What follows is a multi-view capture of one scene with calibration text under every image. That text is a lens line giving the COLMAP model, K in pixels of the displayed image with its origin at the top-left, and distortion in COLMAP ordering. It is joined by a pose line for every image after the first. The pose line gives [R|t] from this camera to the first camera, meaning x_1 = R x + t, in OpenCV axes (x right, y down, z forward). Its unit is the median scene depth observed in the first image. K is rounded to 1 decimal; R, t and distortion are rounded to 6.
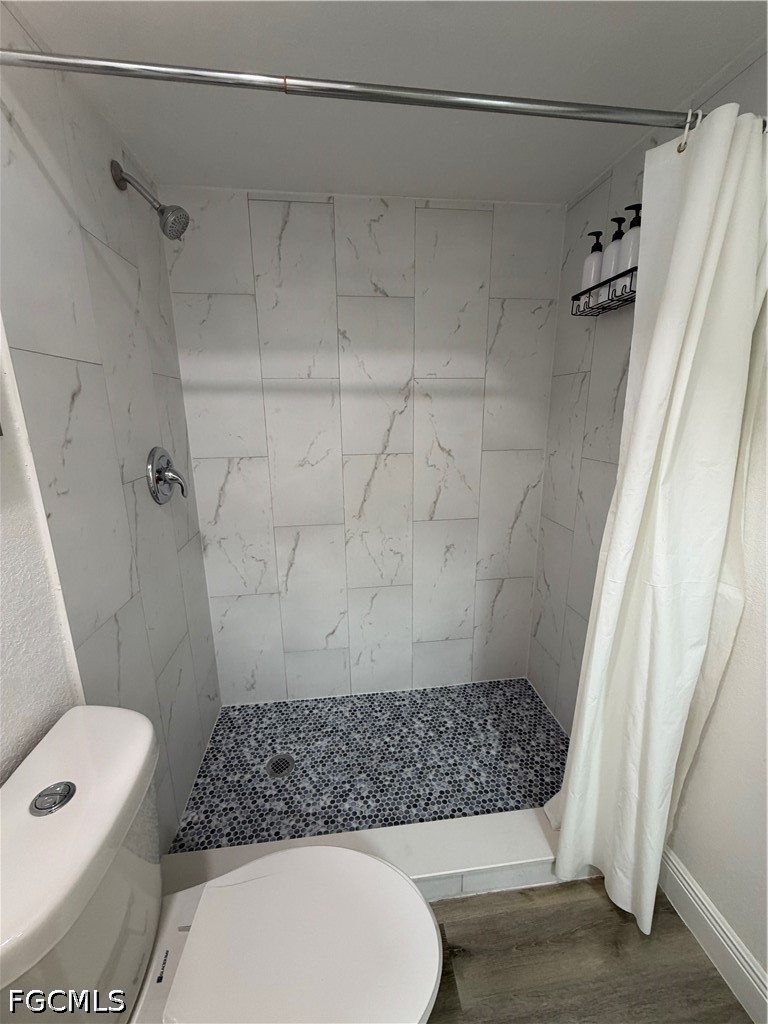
lens RADIAL K [[406.9, 0, 381.2], [0, 406.9, 509.4], [0, 0, 1]] dist [0.000735, -0.000331]
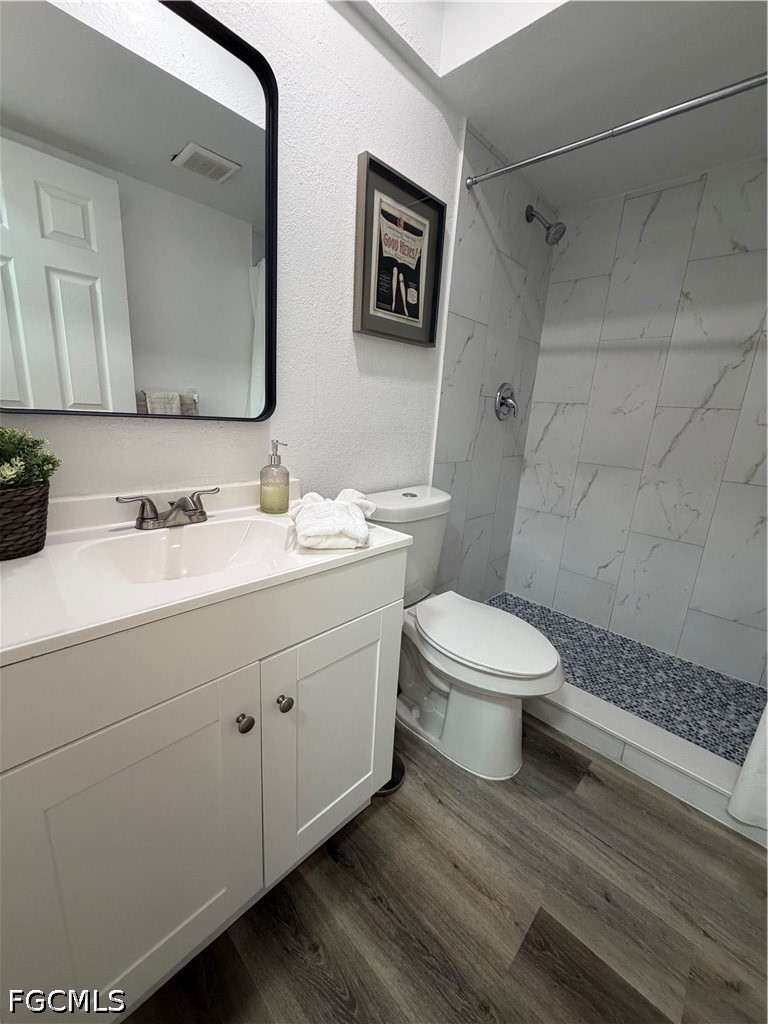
lens RADIAL K [[406.9, 0, 383.2], [0, 406.9, 509.8], [0, 0, 1]] dist [0.000735, -0.000331]
pose [[0.627932, 0.236909, -0.741333, 0.337467], [-0.255380, 0.962522, 0.091279, 0.234704], [0.735175, 0.132004, 0.664901, -0.262701]]
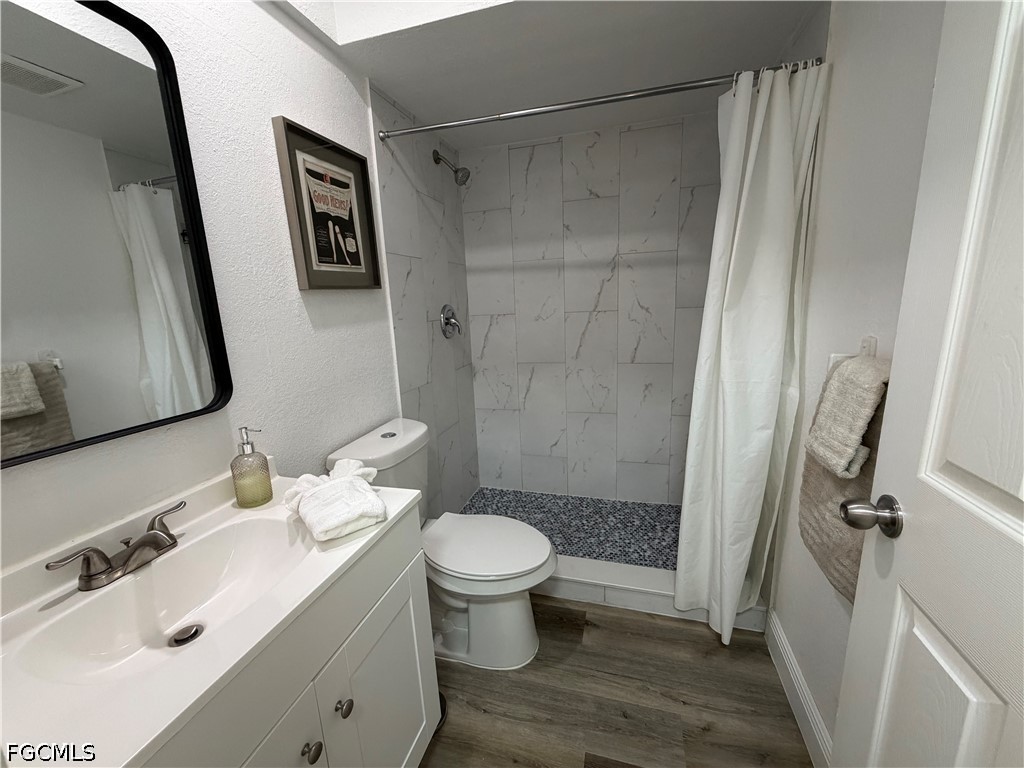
lens RADIAL K [[406.9, 0, 509.4], [0, 406.9, 385.9], [0, 0, 1]] dist [0.000735, -0.000331]
pose [[0.917010, 0.054700, -0.395095, 0.305563], [-0.064126, 0.997885, -0.010682, 0.150968], [0.393675, 0.035131, 0.918578, -0.366816]]
